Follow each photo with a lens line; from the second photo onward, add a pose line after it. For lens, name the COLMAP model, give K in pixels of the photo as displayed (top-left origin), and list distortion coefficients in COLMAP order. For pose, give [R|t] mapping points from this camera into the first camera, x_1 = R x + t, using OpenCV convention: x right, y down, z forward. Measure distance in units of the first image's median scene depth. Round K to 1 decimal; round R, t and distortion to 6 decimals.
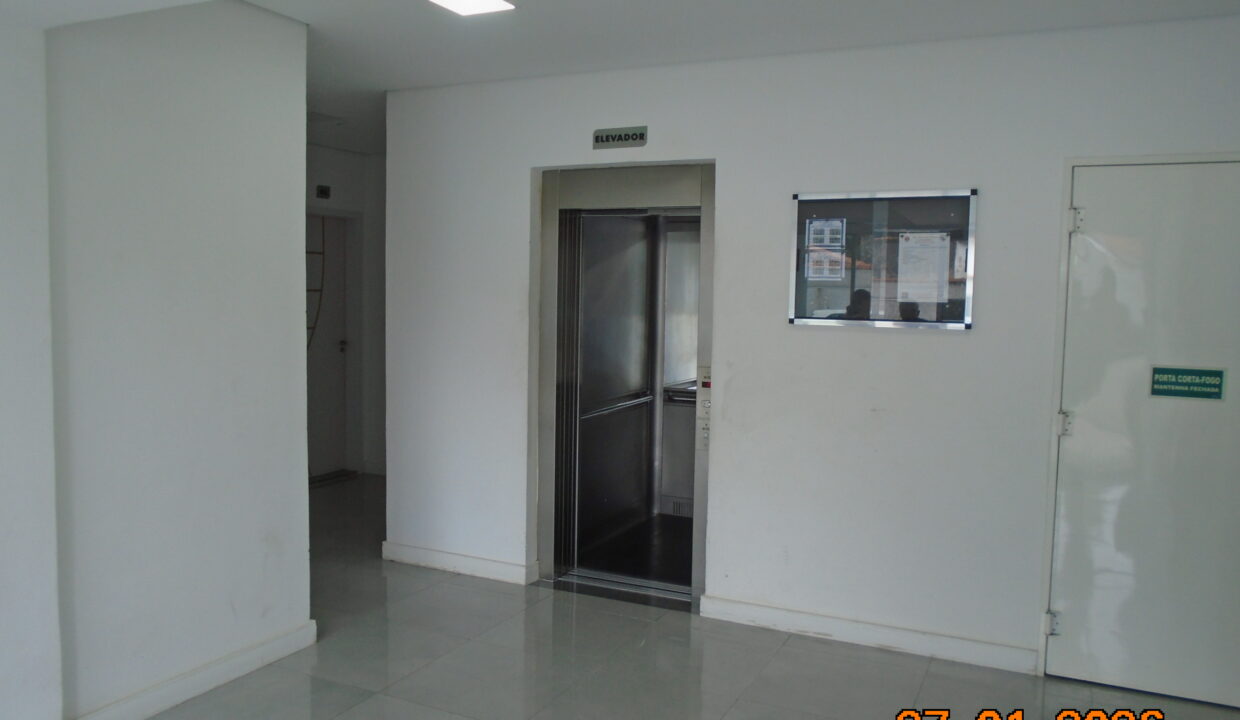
lens RADIAL K [[961.3, 0, 620.0], [0, 961.3, 360.0], [0, 0, 1]] dist [-0.043218, -0.001418]
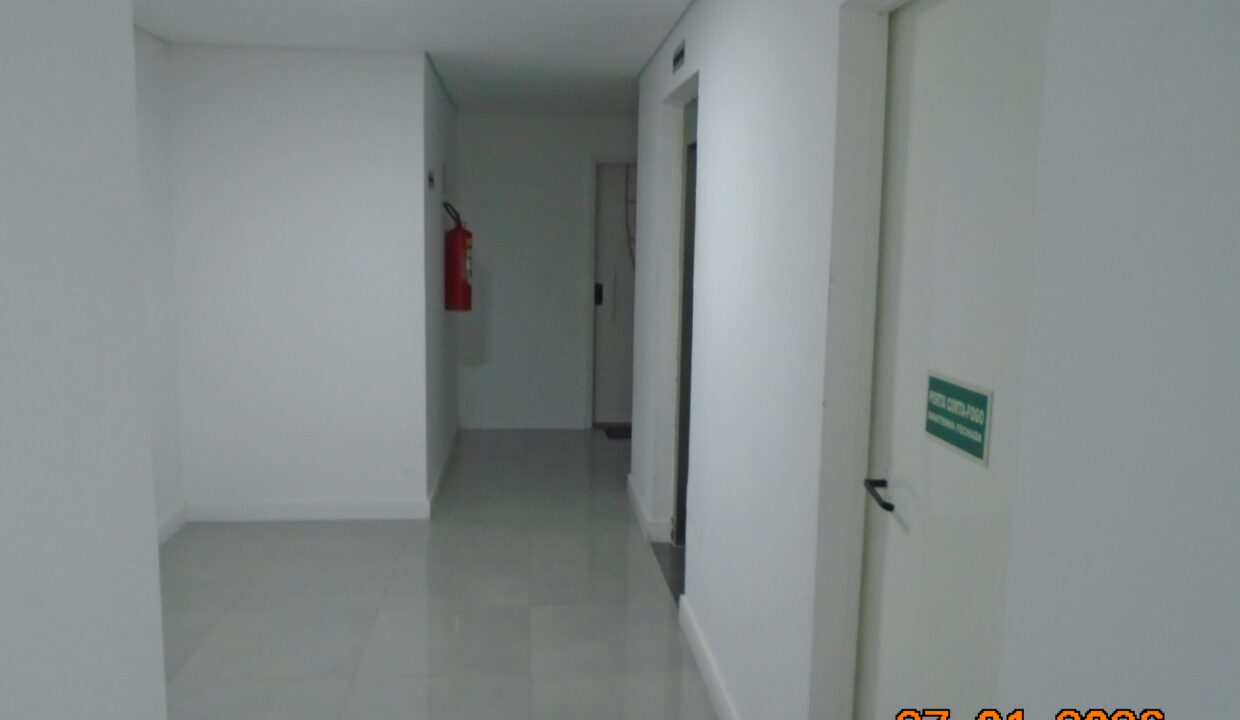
lens RADIAL K [[961.3, 0, 620.0], [0, 961.3, 360.0], [0, 0, 1]] dist [-0.043218, -0.001418]
pose [[0.530260, 0.101067, -0.841790, 0.914742], [-0.067969, 0.994741, 0.076615, -0.031496], [0.845106, 0.016590, 0.534341, 0.553844]]
